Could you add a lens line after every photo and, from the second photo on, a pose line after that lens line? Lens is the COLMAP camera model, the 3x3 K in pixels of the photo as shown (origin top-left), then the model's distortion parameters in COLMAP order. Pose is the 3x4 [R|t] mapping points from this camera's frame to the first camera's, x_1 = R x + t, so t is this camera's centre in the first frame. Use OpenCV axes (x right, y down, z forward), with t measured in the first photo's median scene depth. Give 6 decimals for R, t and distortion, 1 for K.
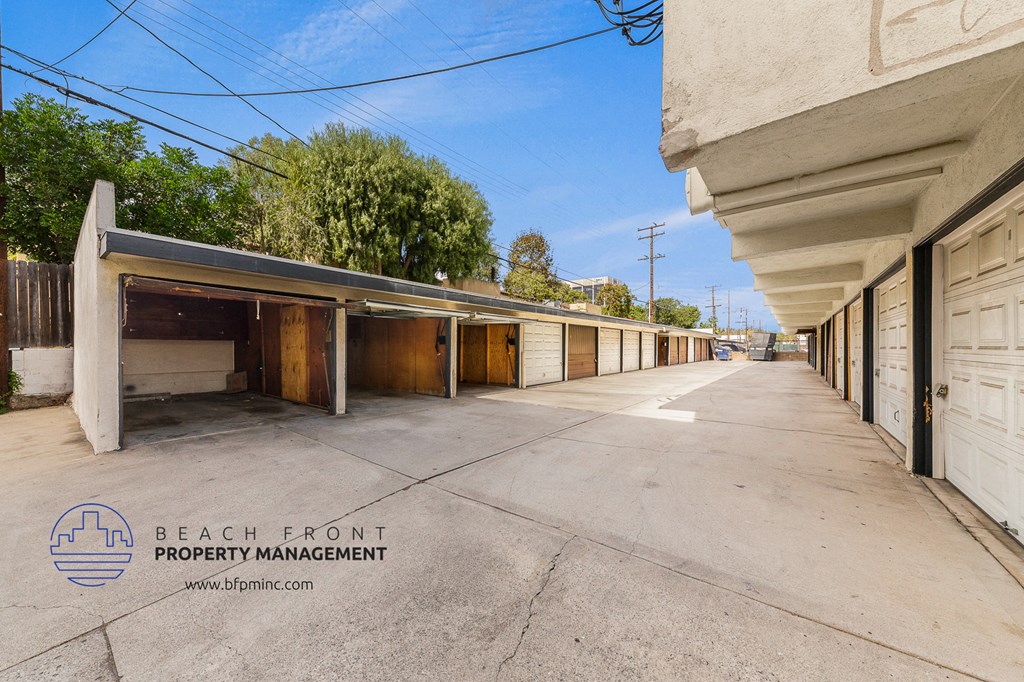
lens RADIAL K [[353.8, 0, 510.3], [0, 353.8, 338.1], [0, 0, 1]] dist [0.015650, -0.005395]
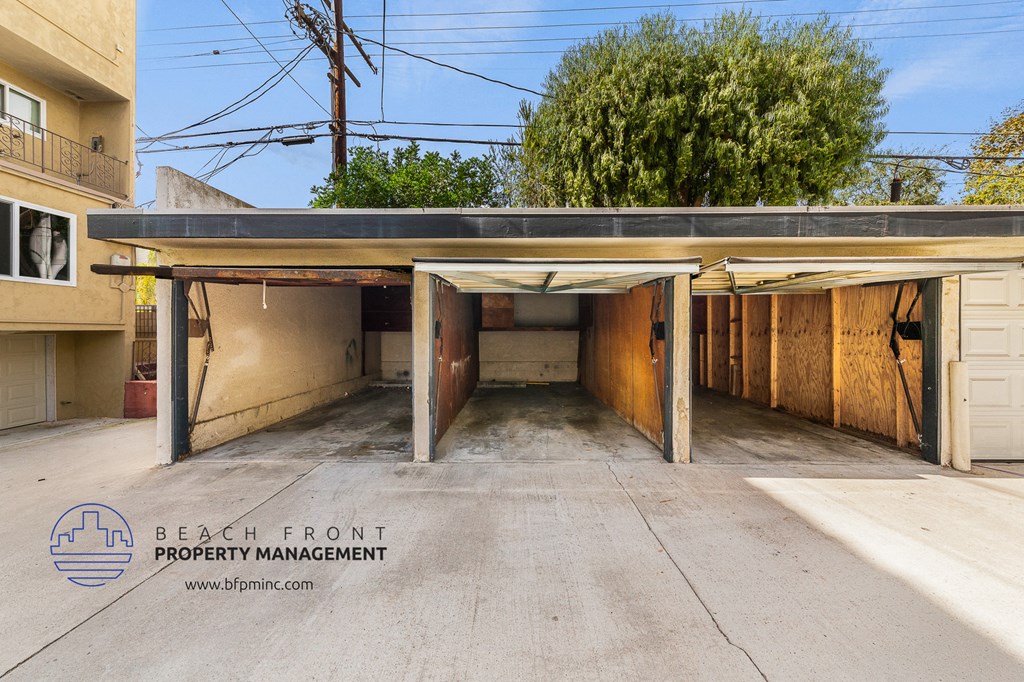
lens RADIAL K [[357.8, 0, 511.7], [0, 357.8, 328.4], [0, 0, 1]] dist [0.014642, -0.005982]
pose [[0.604922, -0.008577, -0.796238, 0.047185], [0.024111, 0.999681, 0.007550, -0.003983], [0.795920, -0.023765, 0.604936, 0.398024]]
